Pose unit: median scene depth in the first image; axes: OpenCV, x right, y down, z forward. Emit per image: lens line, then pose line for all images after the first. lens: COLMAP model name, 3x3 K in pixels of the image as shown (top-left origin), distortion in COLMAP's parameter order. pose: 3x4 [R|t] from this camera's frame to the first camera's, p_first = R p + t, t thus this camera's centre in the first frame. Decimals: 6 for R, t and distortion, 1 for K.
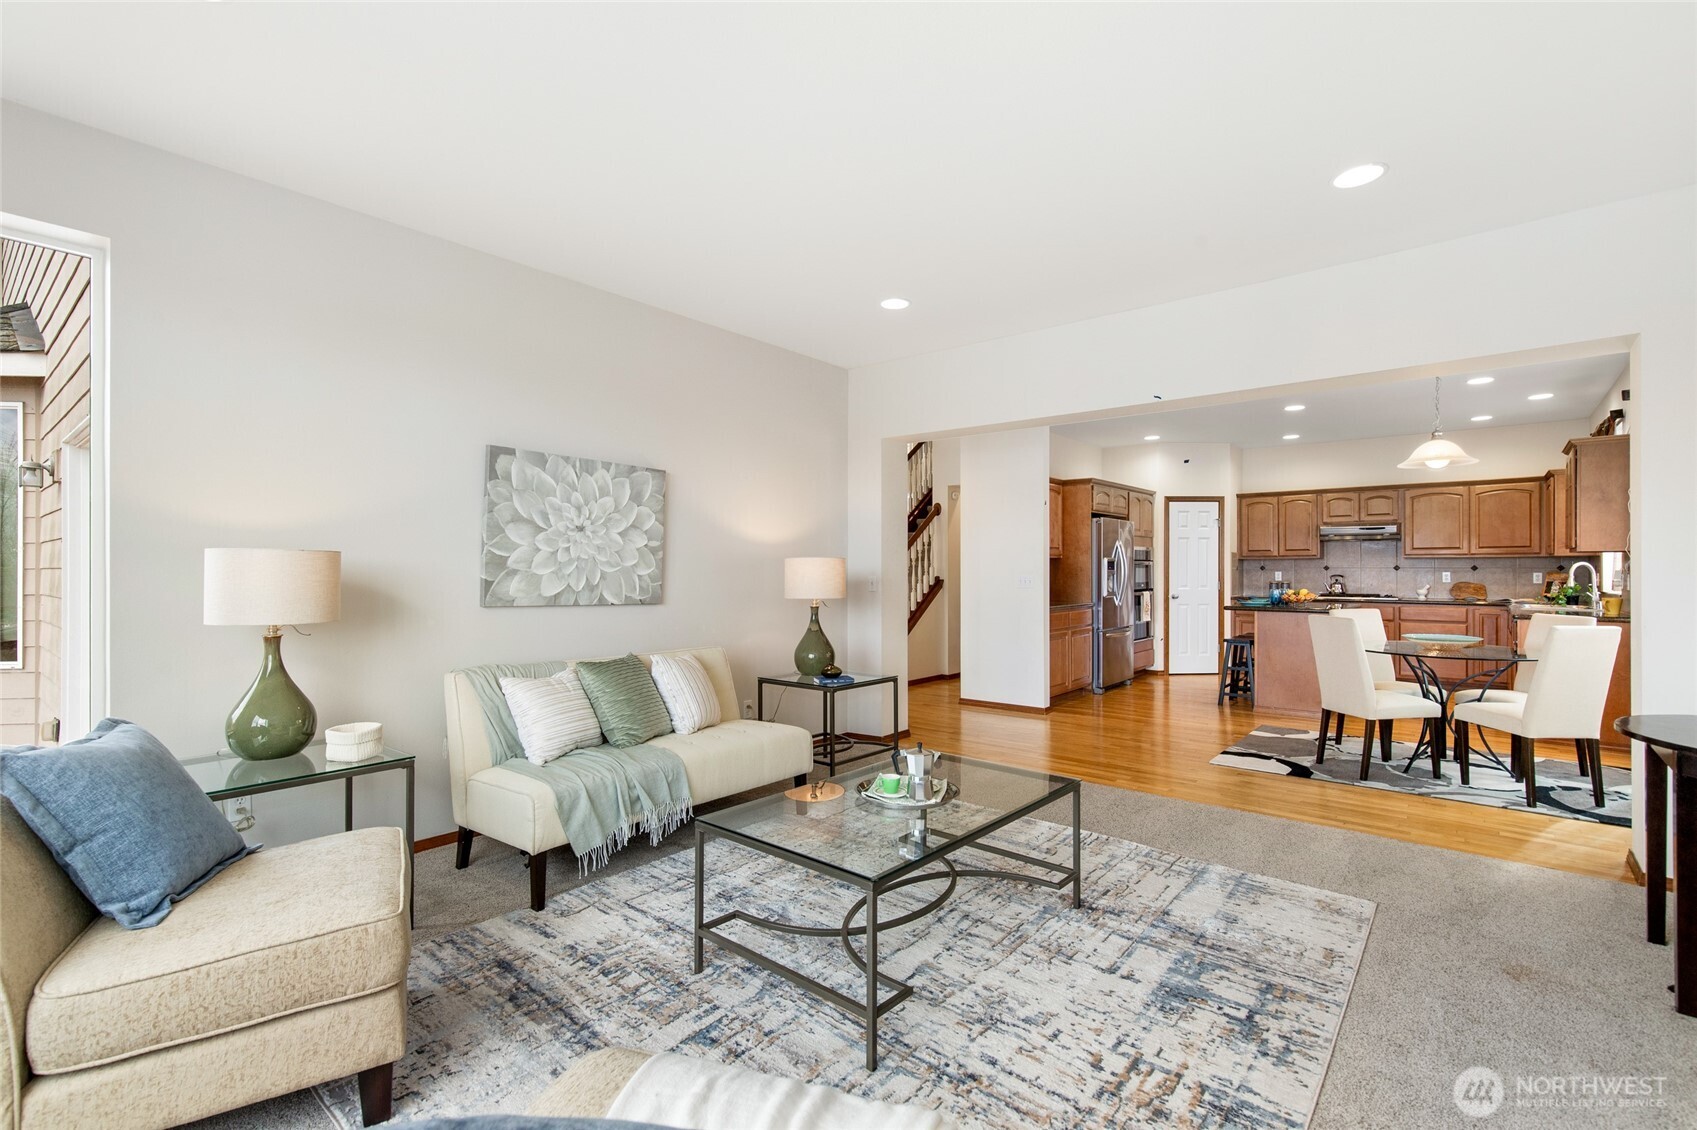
lens RADIAL K [[769.1, 0, 847.7], [0, 769.1, 567.9], [0, 0, 1]] dist [0.004498, 0.000256]
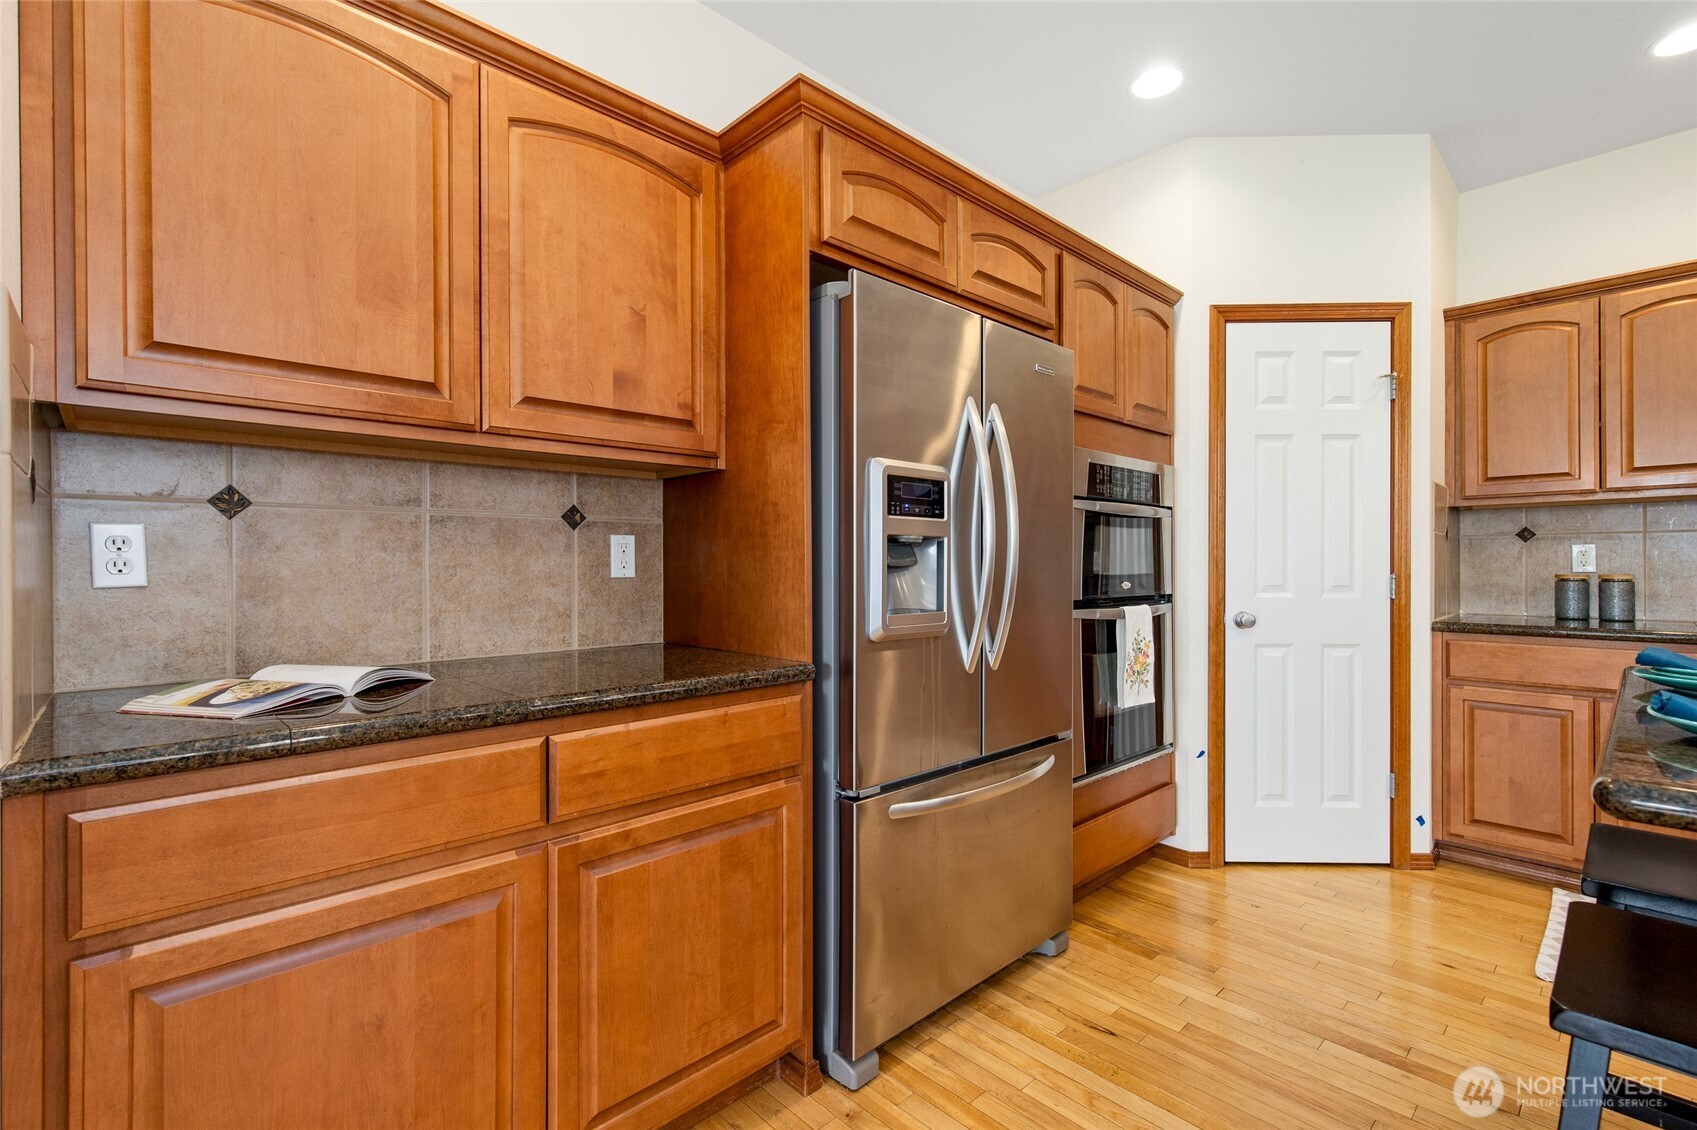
lens RADIAL K [[769.1, 0, 850.5], [0, 769.1, 565.2], [0, 0, 1]] dist [0.004498, 0.000256]
pose [[0.994125, 0.000229, -0.108239, 0.297264], [-0.000075, 0.999999, 0.001425, 0.014039], [0.108240, -0.001408, 0.994124, 0.665087]]
